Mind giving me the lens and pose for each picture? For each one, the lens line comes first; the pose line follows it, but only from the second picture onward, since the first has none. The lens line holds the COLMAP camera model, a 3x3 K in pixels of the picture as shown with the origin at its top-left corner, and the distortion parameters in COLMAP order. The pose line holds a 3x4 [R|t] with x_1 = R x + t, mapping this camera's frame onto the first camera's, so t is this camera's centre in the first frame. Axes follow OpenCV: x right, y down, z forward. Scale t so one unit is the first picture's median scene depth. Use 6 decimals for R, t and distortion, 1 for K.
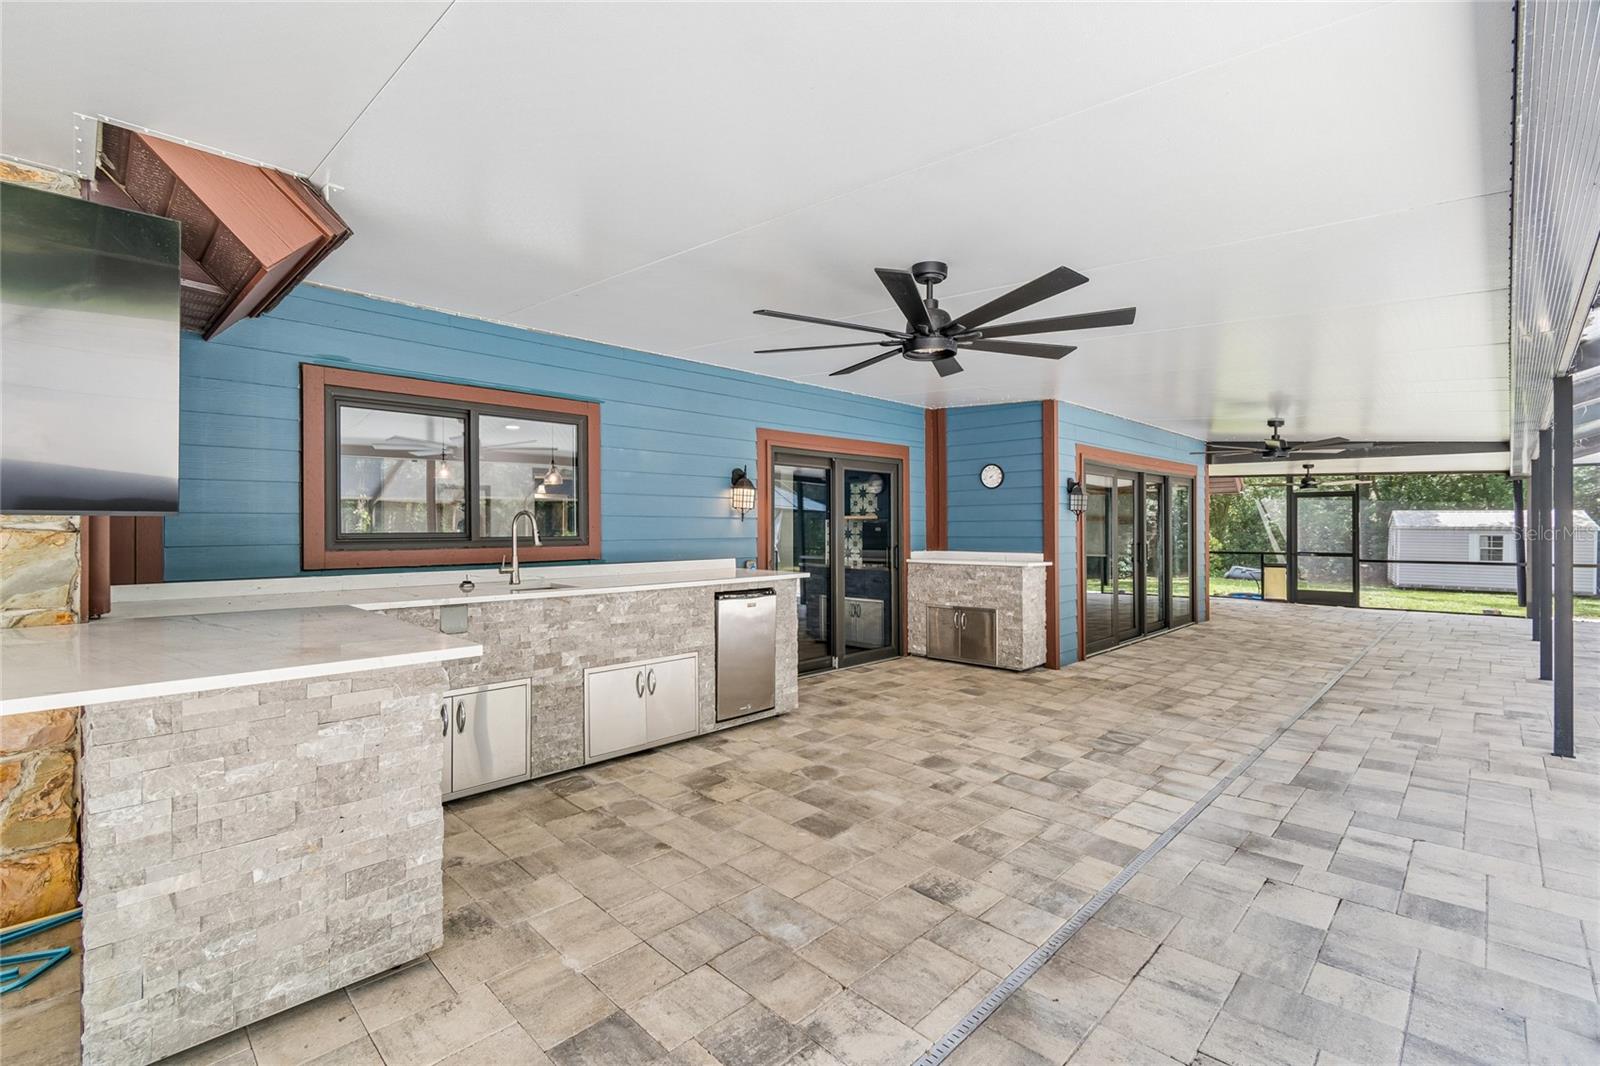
lens RADIAL K [[708.1, 0, 786.1], [0, 708.1, 528.0], [0, 0, 1]] dist [0.002043, -0.000911]
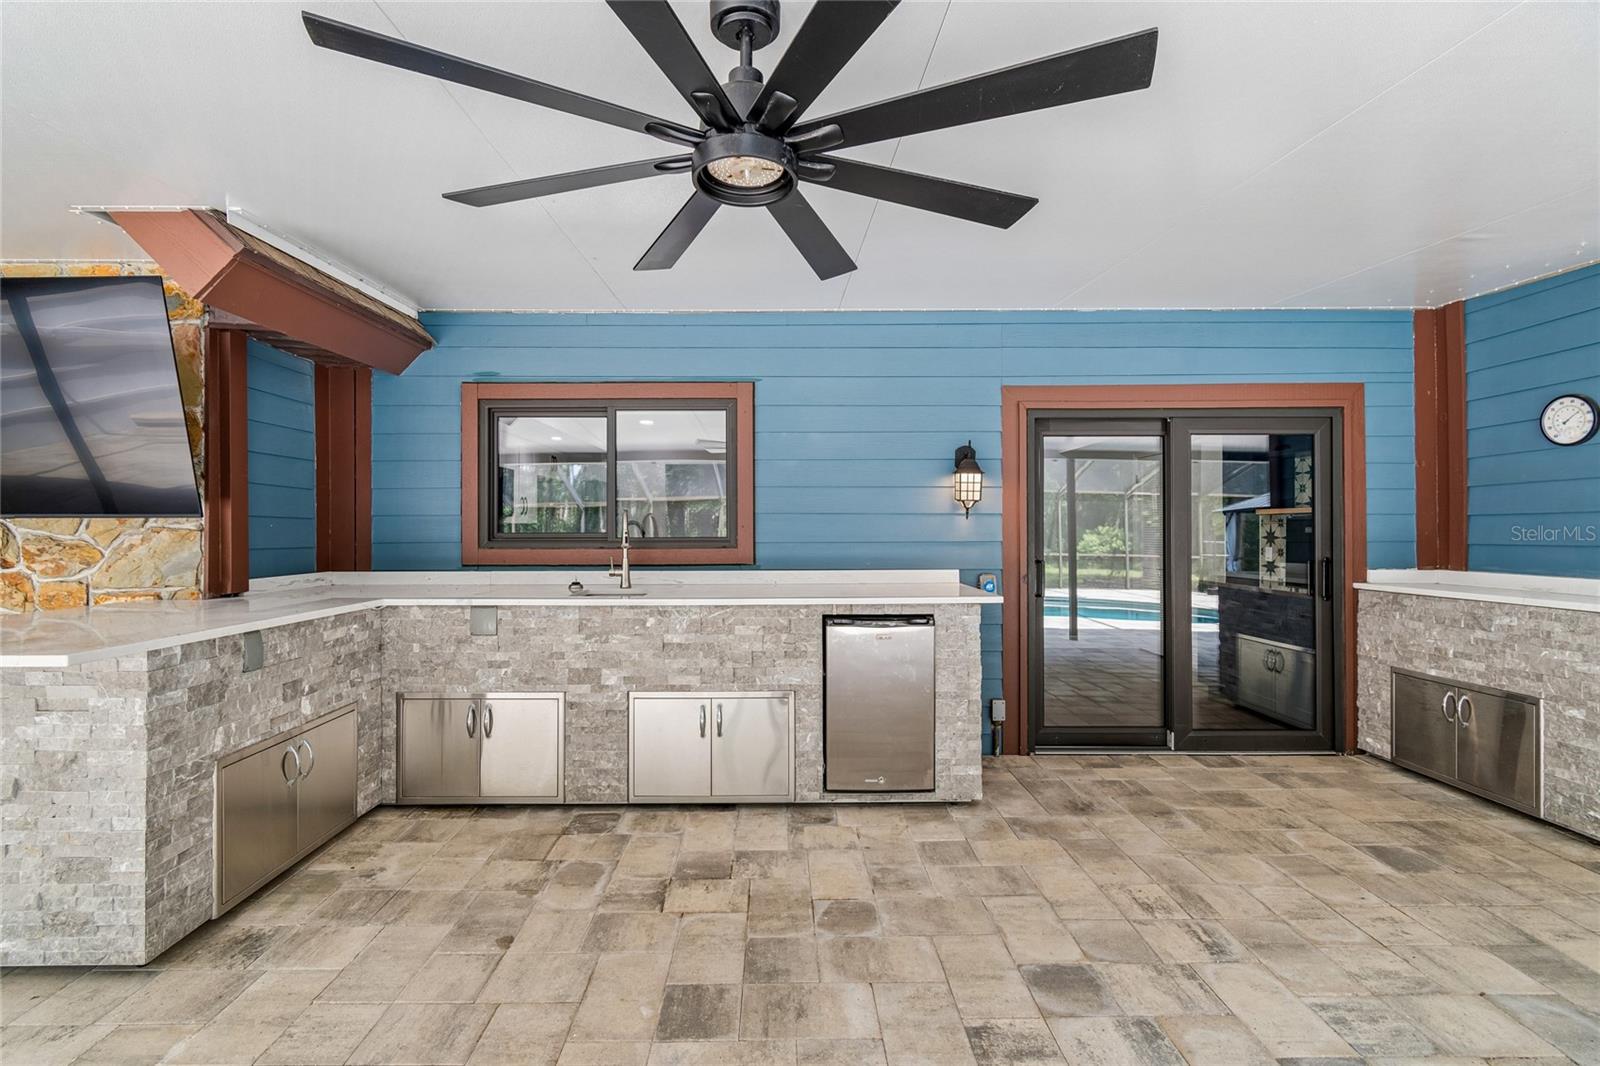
lens RADIAL K [[708.1, 0, 786.1], [0, 708.1, 528.0], [0, 0, 1]] dist [0.002043, -0.000911]
pose [[0.715906, -0.000741, -0.698196, 0.420667], [-0.000084, 0.999999, -0.001147, 0.001275], [0.698197, 0.000880, 0.715905, 0.481237]]
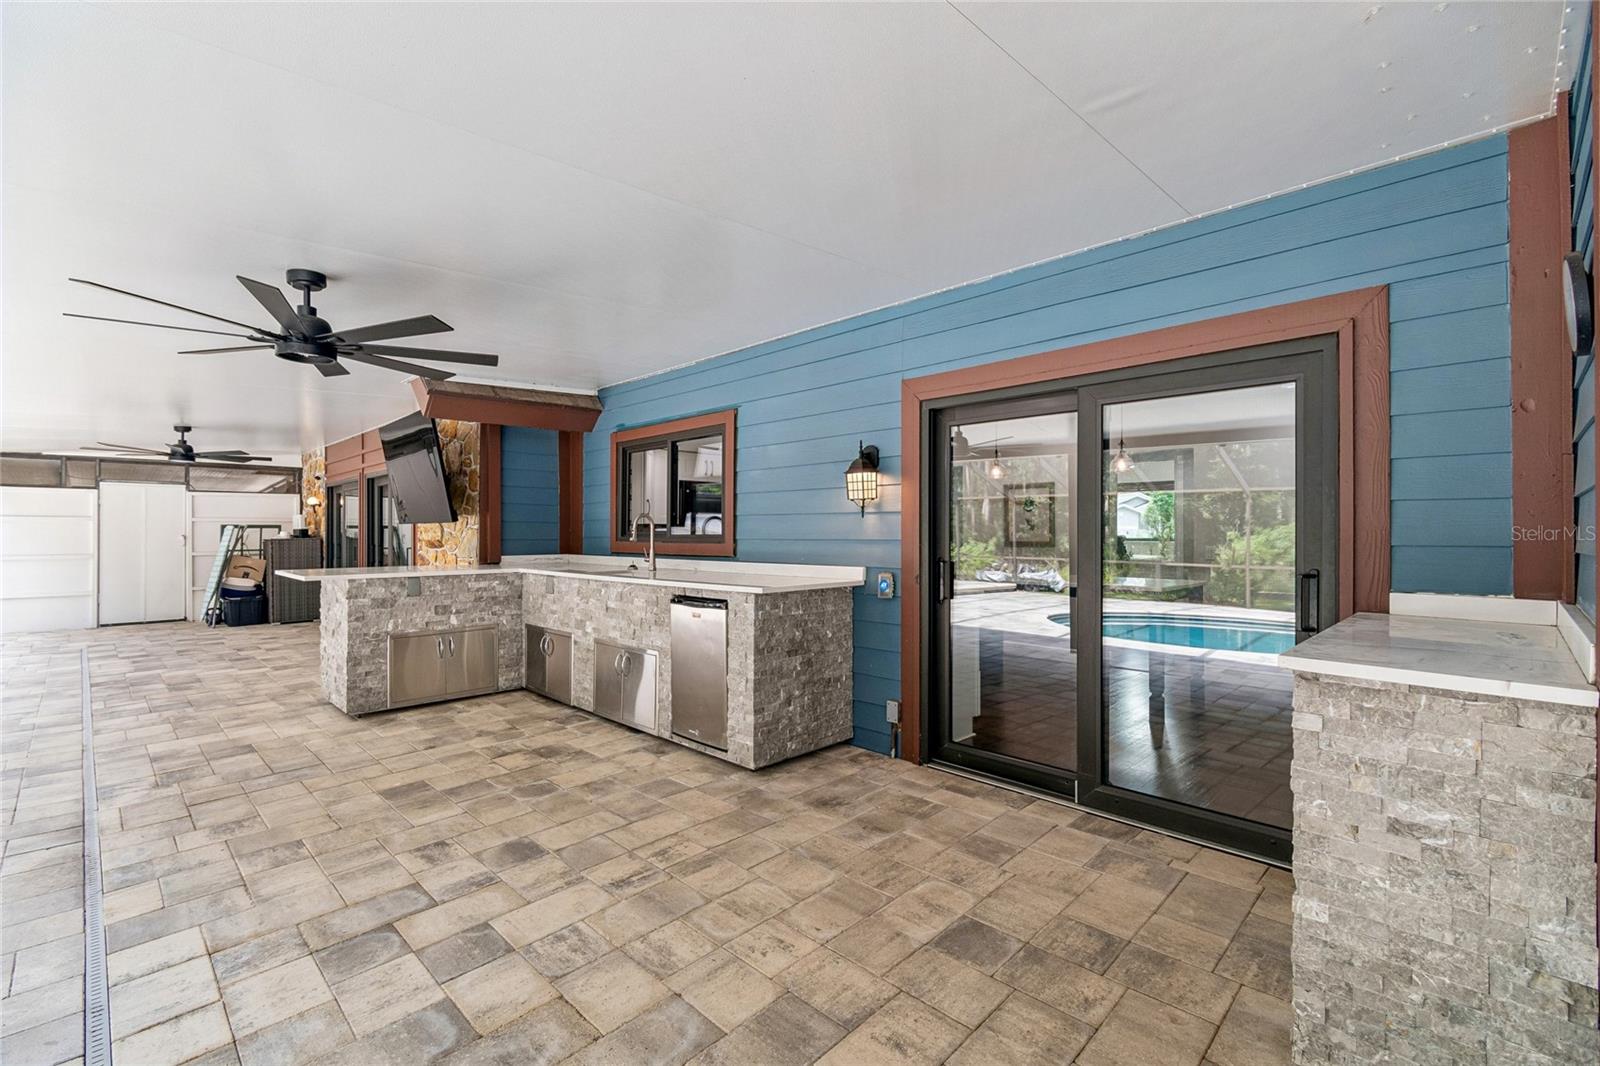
lens RADIAL K [[703.6, 0, 785.6], [0, 703.6, 530.0], [0, 0, 1]] dist [0.002763, 0.000622]
pose [[-0.000895, -0.002479, -0.999997, 0.909022], [-0.001644, 0.999996, -0.002477, 0.007838], [0.999998, 0.001641, -0.000899, 1.249316]]
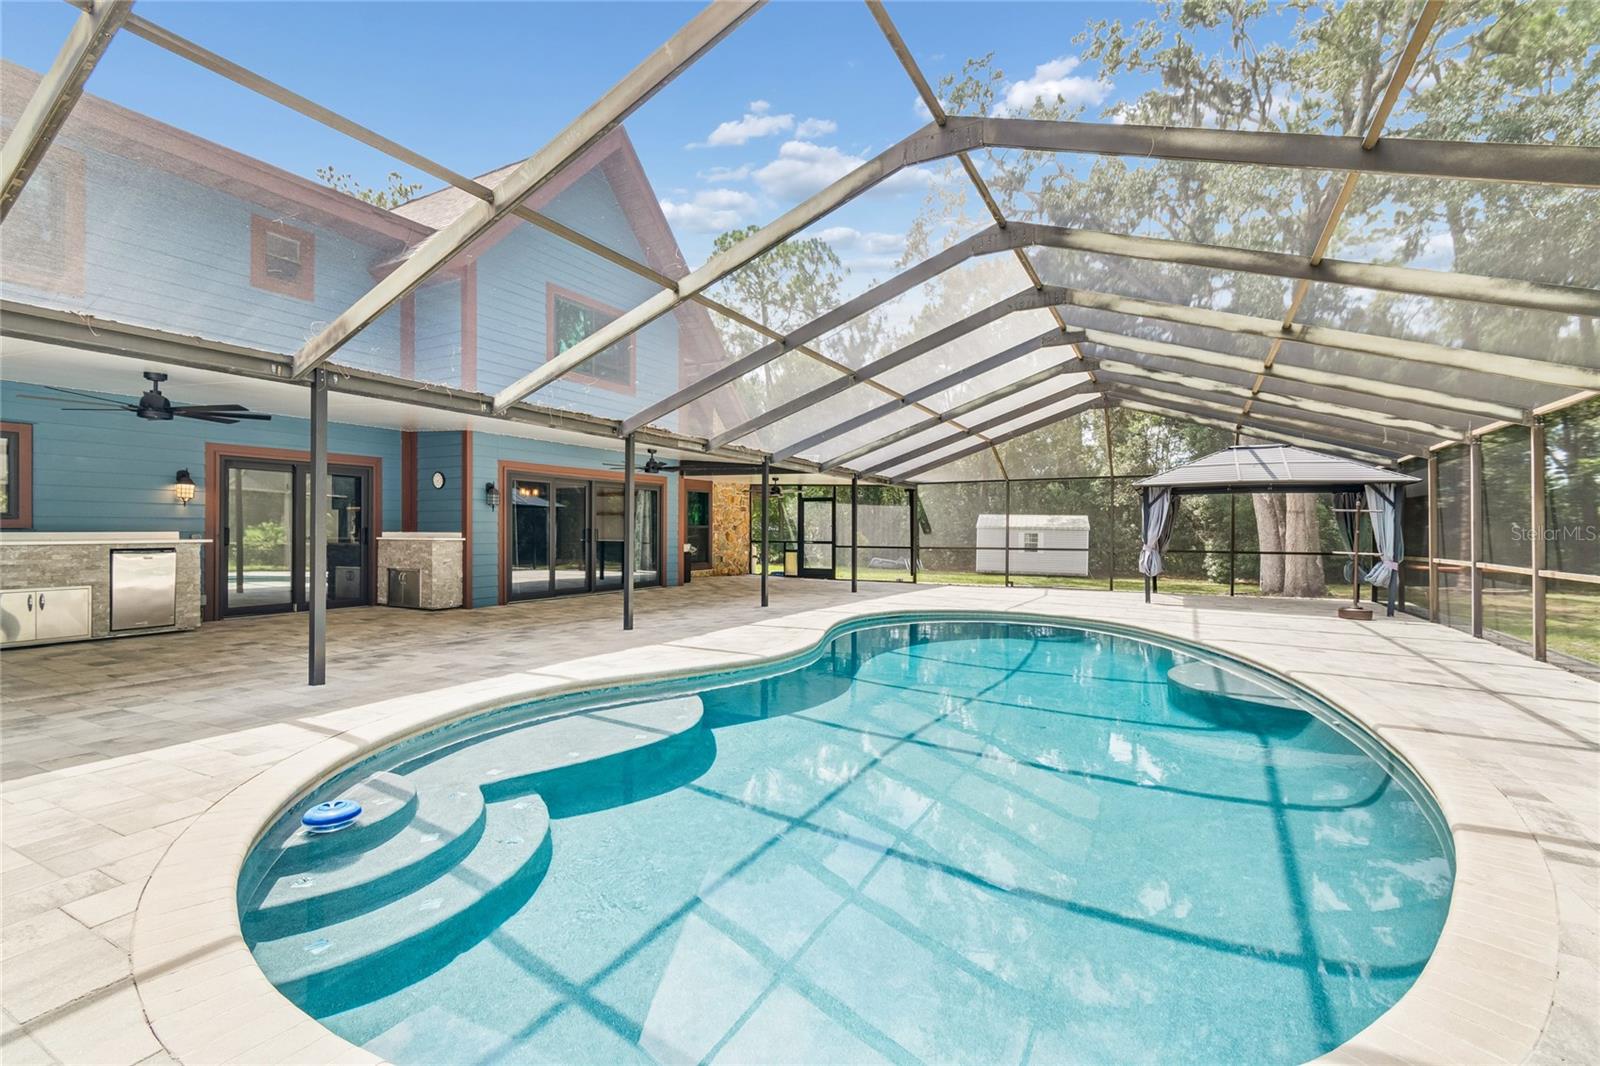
lens RADIAL K [[703.6, 0, 785.6], [0, 703.6, 530.0], [0, 0, 1]] dist [0.002763, 0.000622]
pose [[0.960961, 0.004963, 0.276640, 0.988318], [-0.004771, 0.999988, -0.001367, 0.047608], [-0.276643, -0.000007, 0.960973, -1.008569]]
